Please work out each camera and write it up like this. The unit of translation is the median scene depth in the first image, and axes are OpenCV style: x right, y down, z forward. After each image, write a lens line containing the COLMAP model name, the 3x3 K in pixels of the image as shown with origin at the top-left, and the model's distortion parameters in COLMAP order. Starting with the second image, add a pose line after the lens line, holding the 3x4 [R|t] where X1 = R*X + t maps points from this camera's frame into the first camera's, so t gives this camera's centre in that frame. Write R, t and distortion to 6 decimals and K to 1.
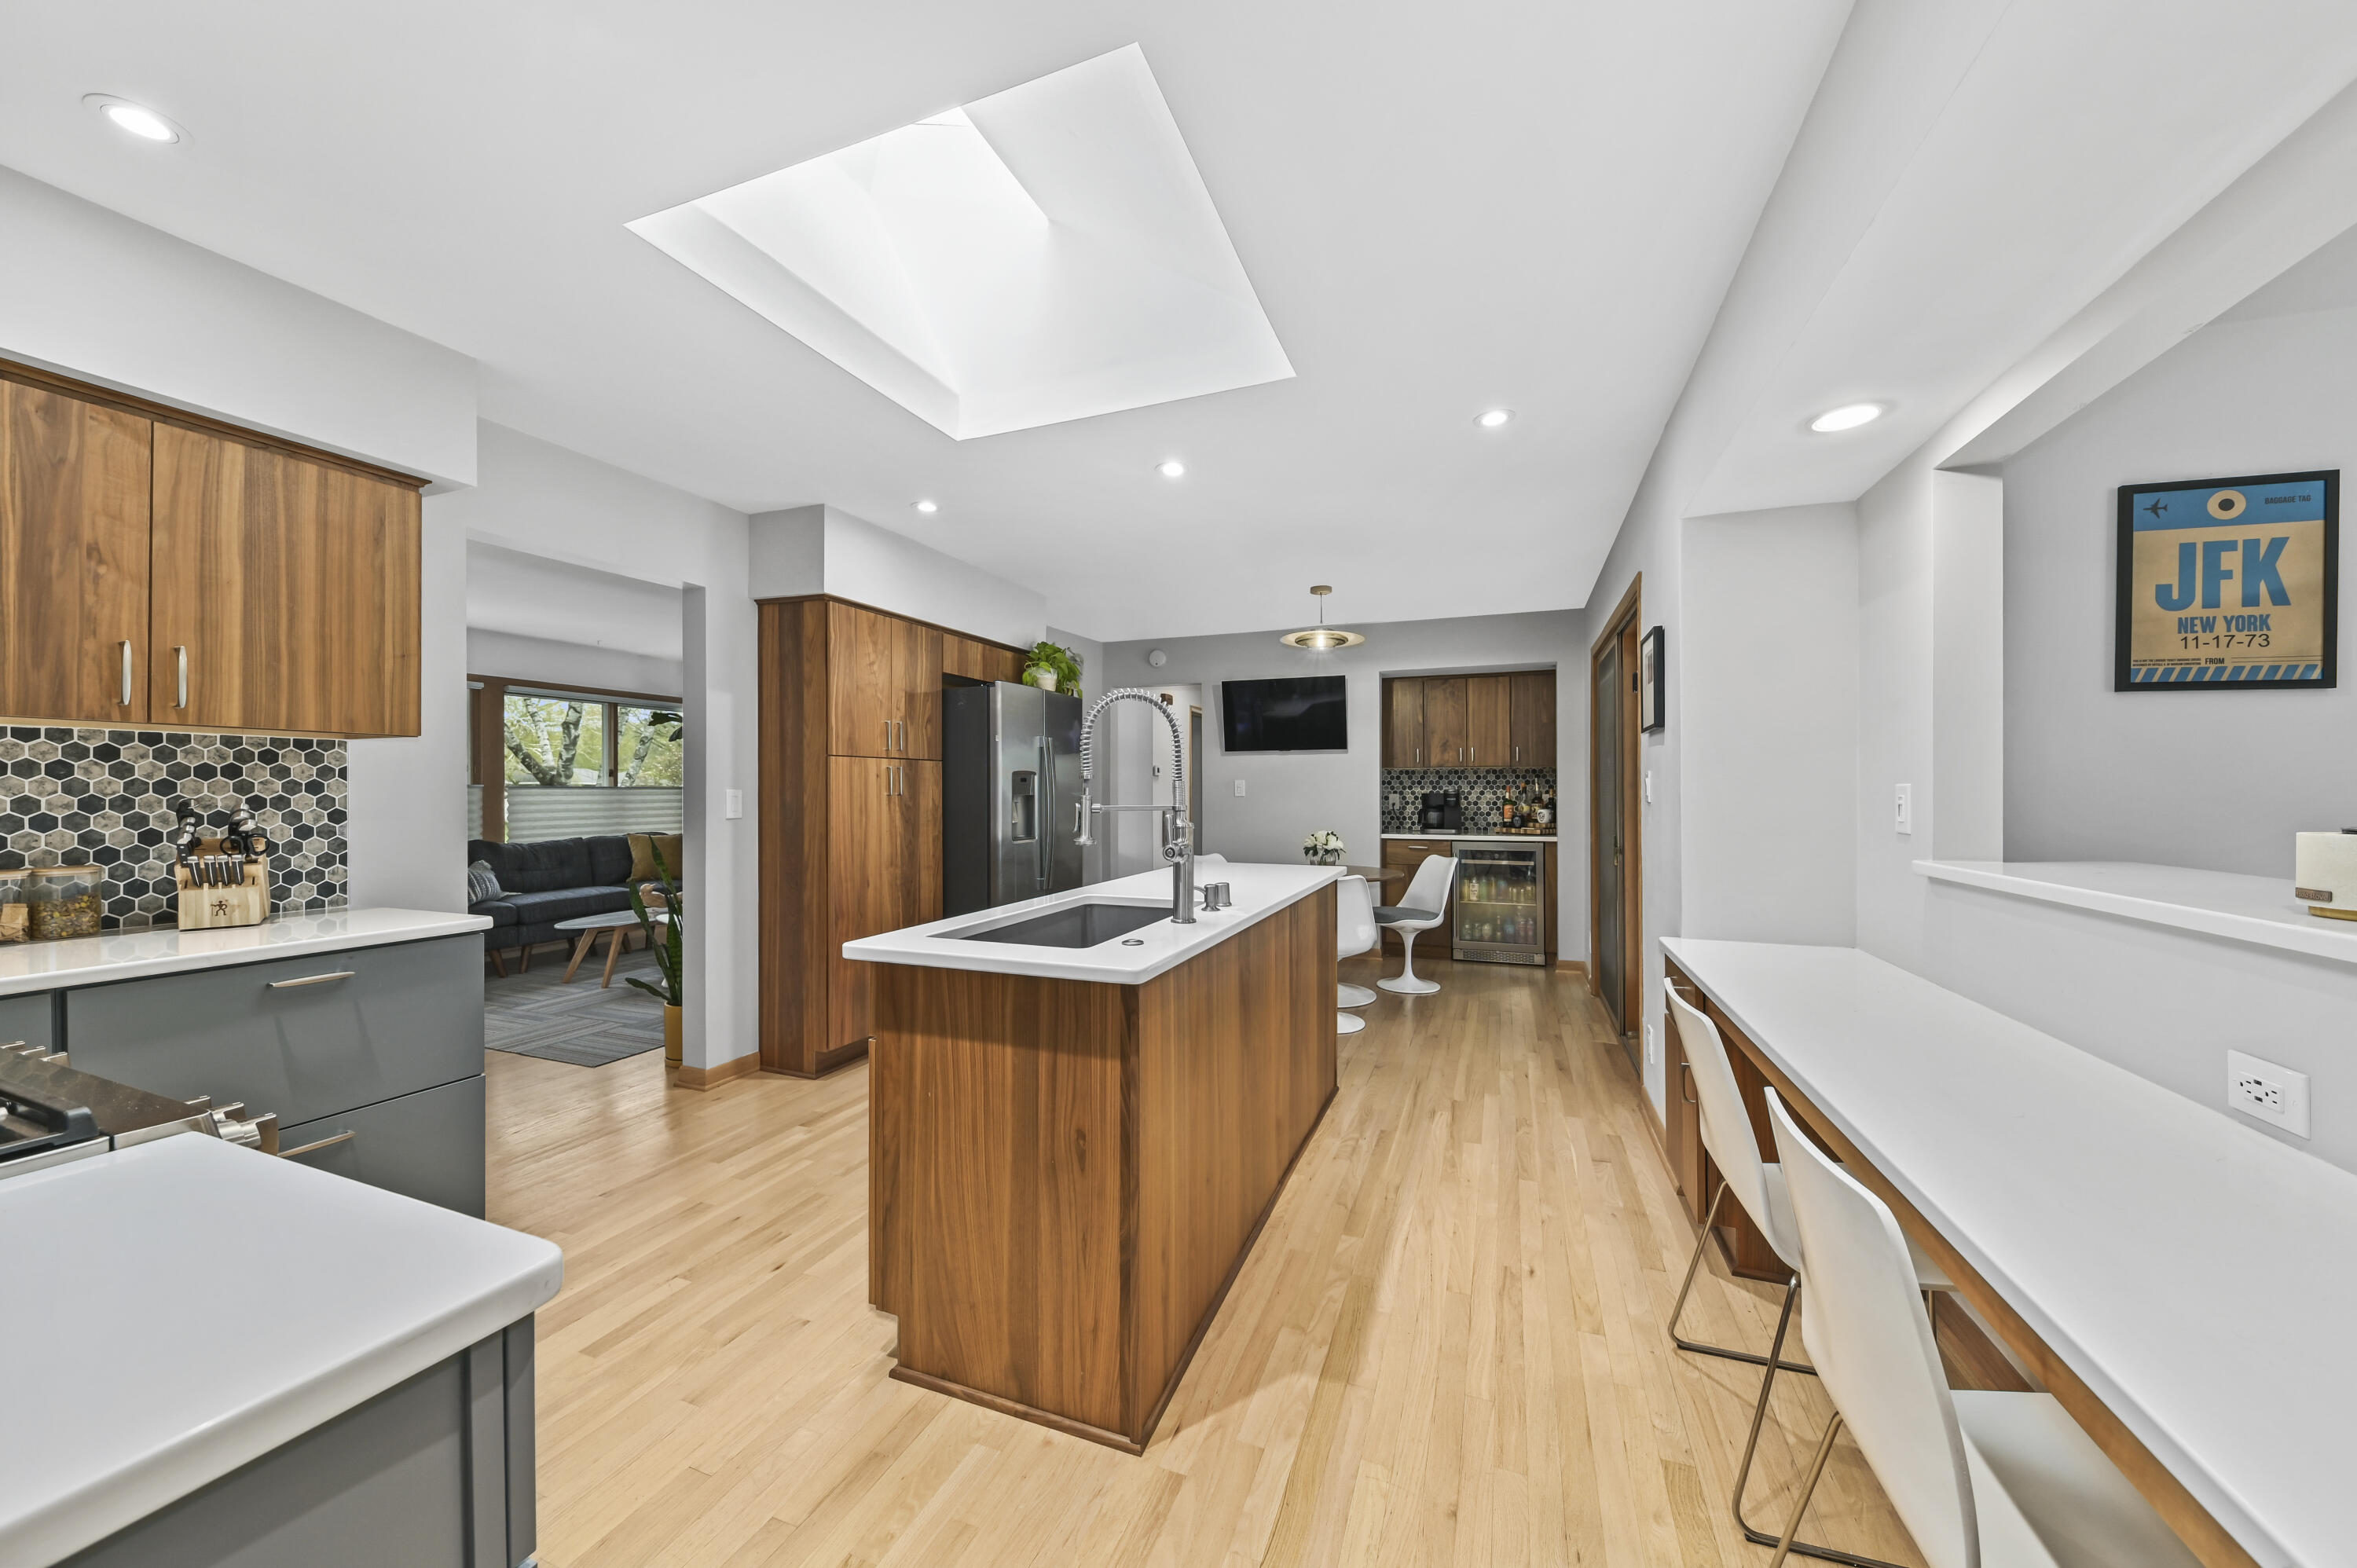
lens RADIAL K [[828.3, 0, 1168.4], [0, 828.3, 792.0], [0, 0, 1]] dist [0.032169, 0.000107]
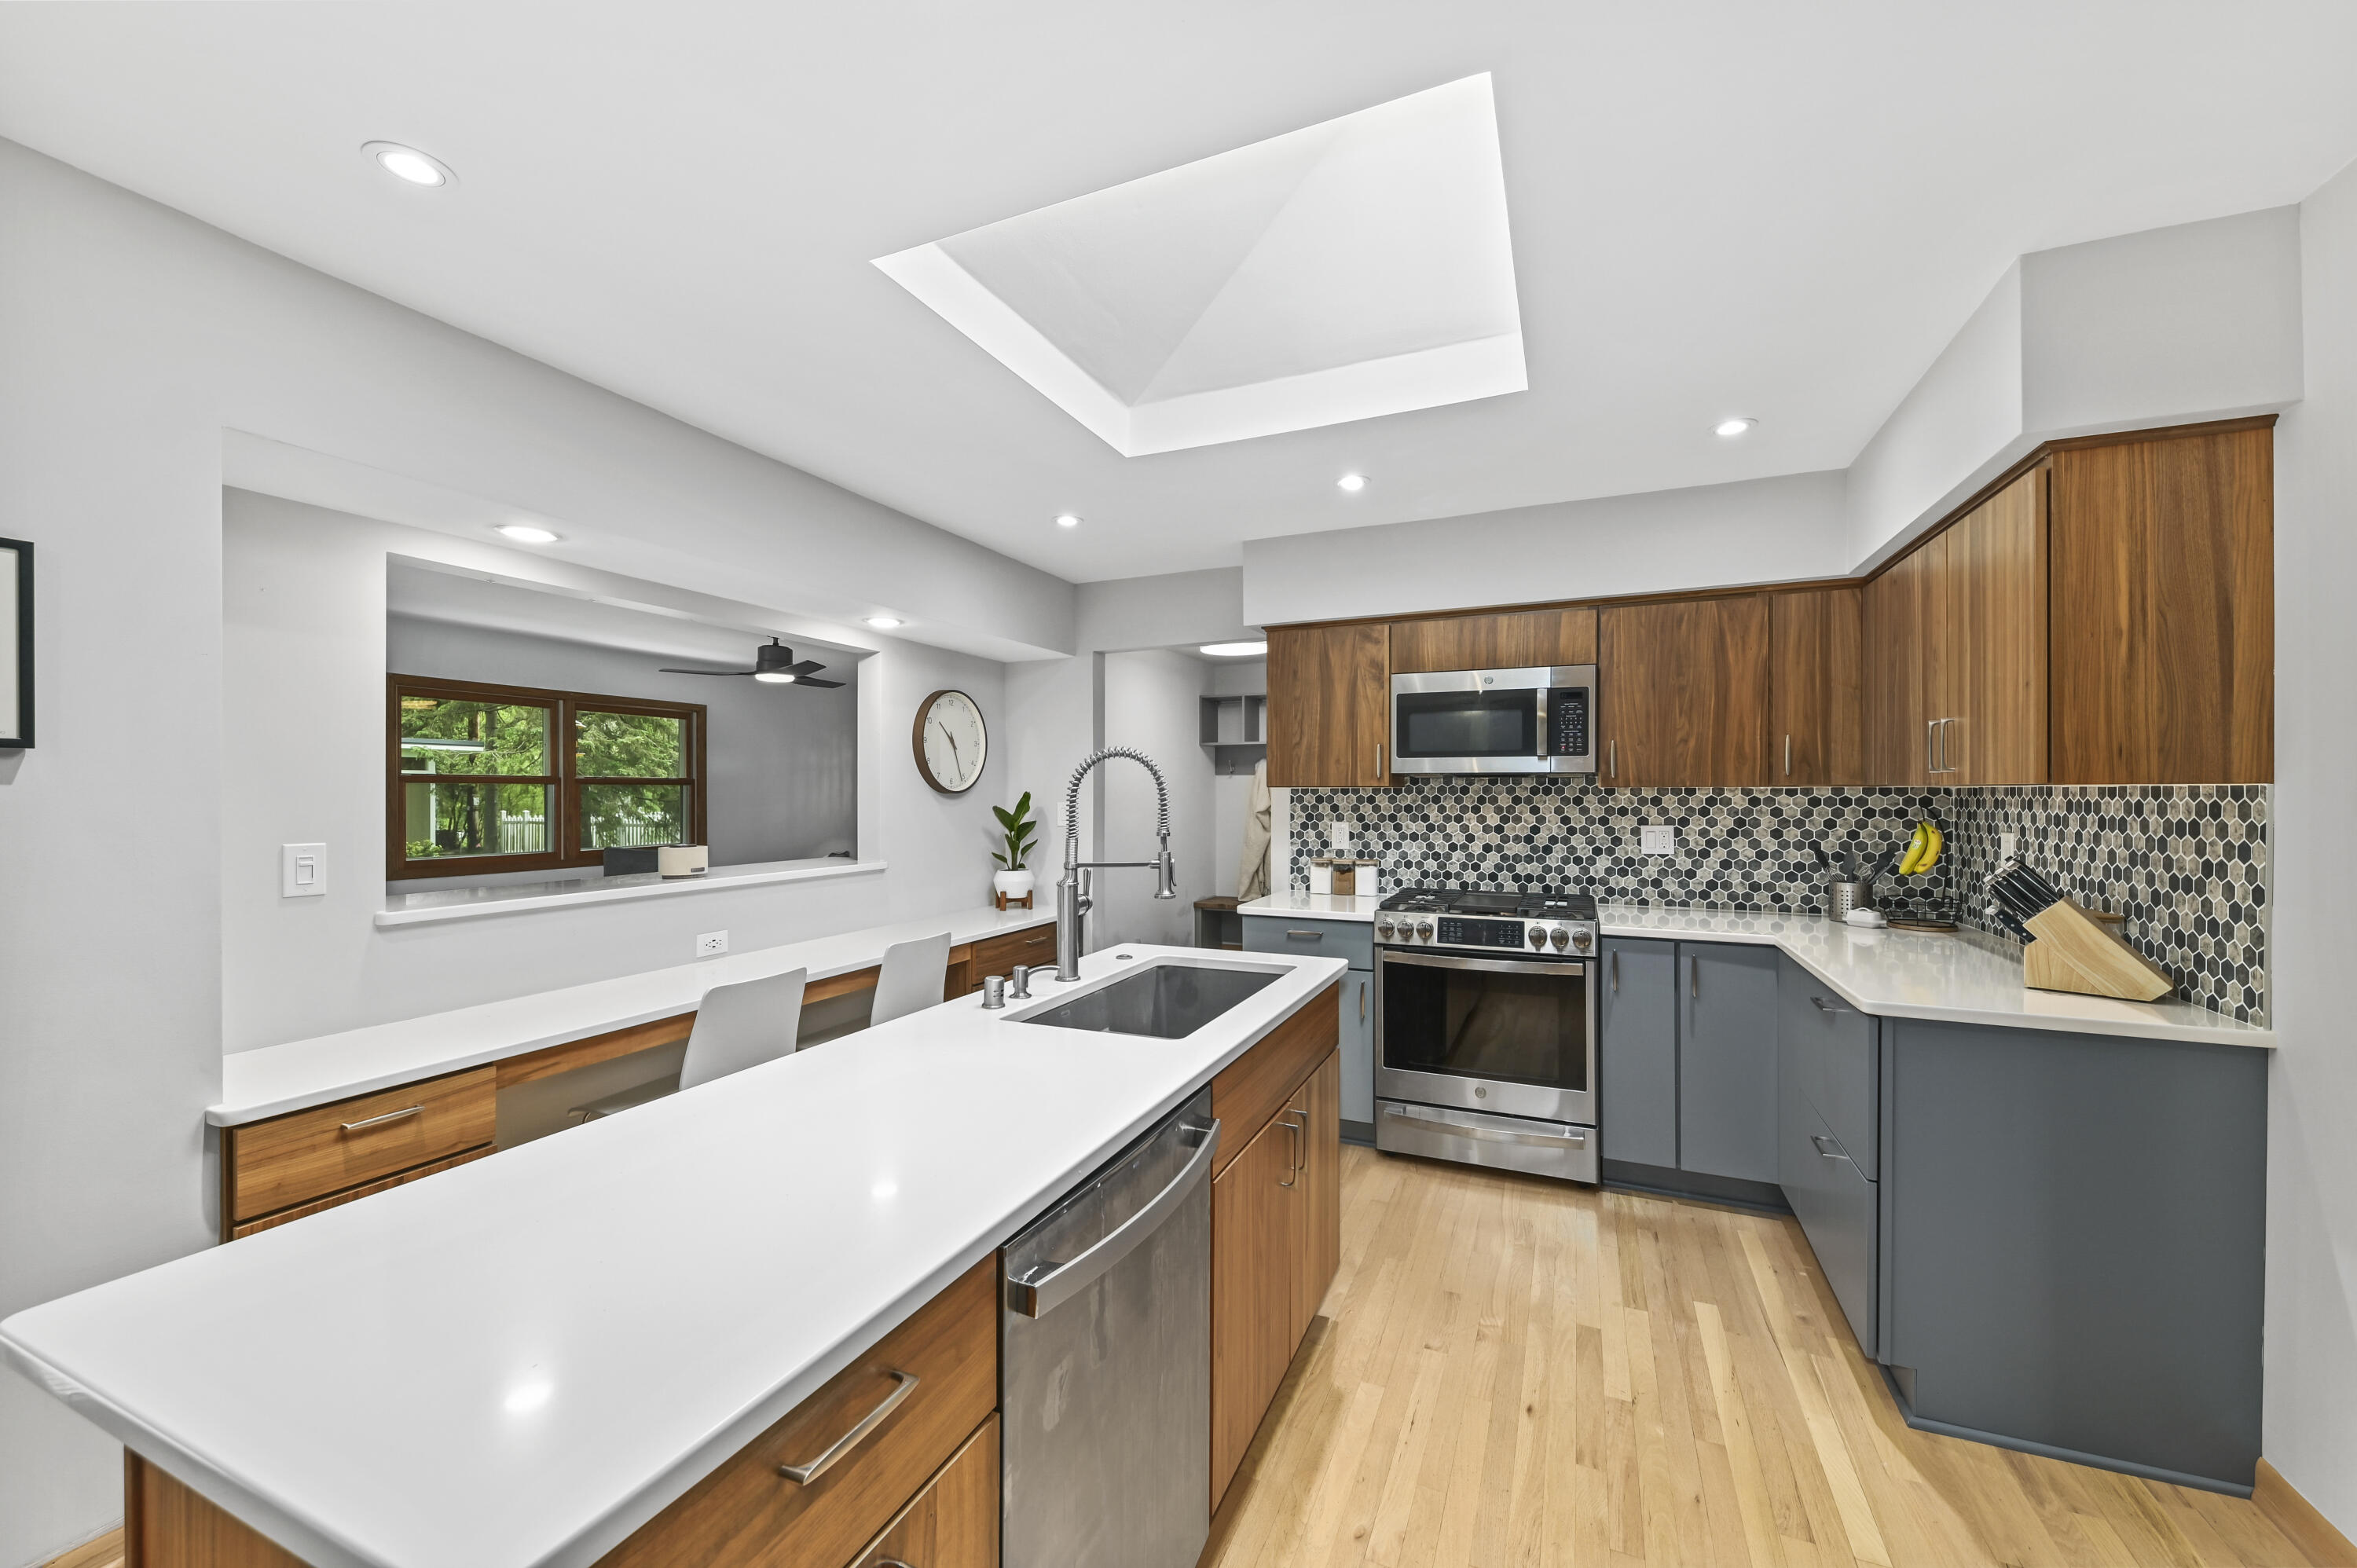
lens RADIAL K [[914.6, 0, 1182.5], [0, 914.6, 782.3], [0, 0, 1]] dist [-0.000475, 0.000005]
pose [[-0.998454, -0.017963, 0.052606, -0.170807], [-0.017488, 0.999802, 0.009469, -0.064506], [-0.052765, 0.008535, -0.998570, 2.089972]]
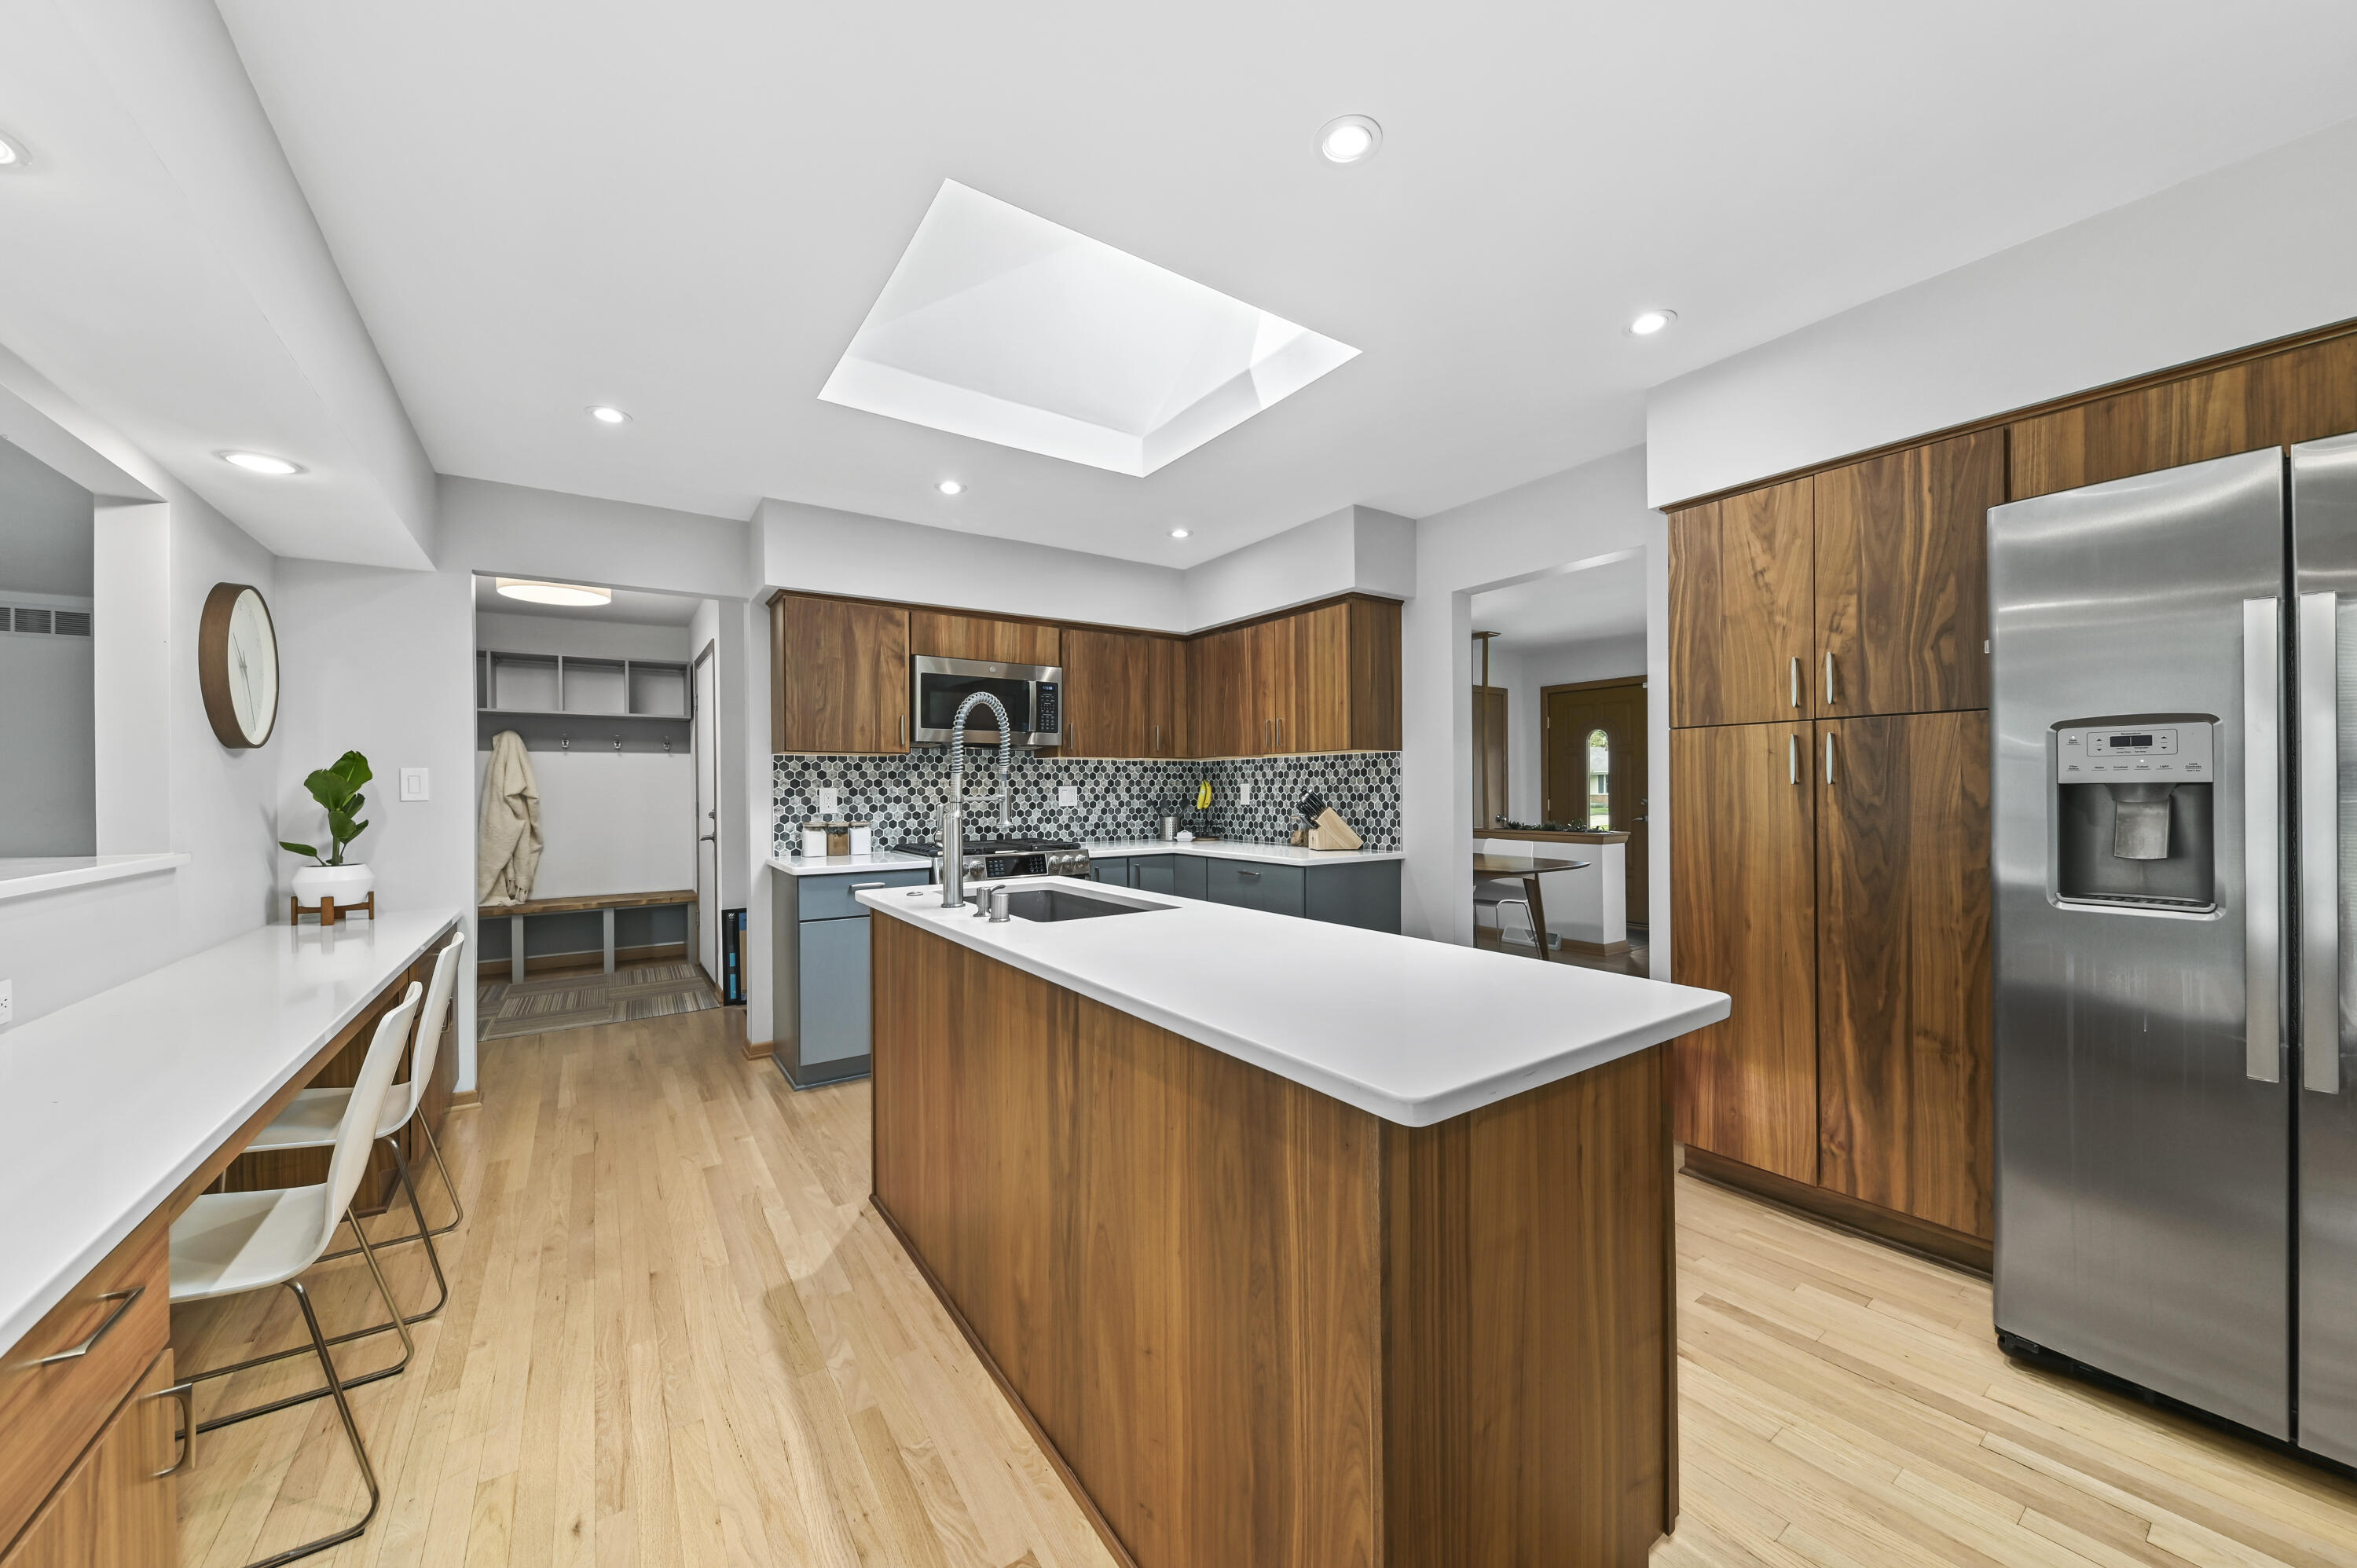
lens RADIAL K [[854.1, 0, 1176.0], [0, 854.1, 780.5], [0, 0, 1]] dist [-0.010815, -0.000103]
pose [[-0.552905, -0.023858, -0.832903, 0.763493], [-0.016777, 0.999706, -0.017499, 0.037214], [0.833075, 0.004298, -0.553143, 1.833157]]
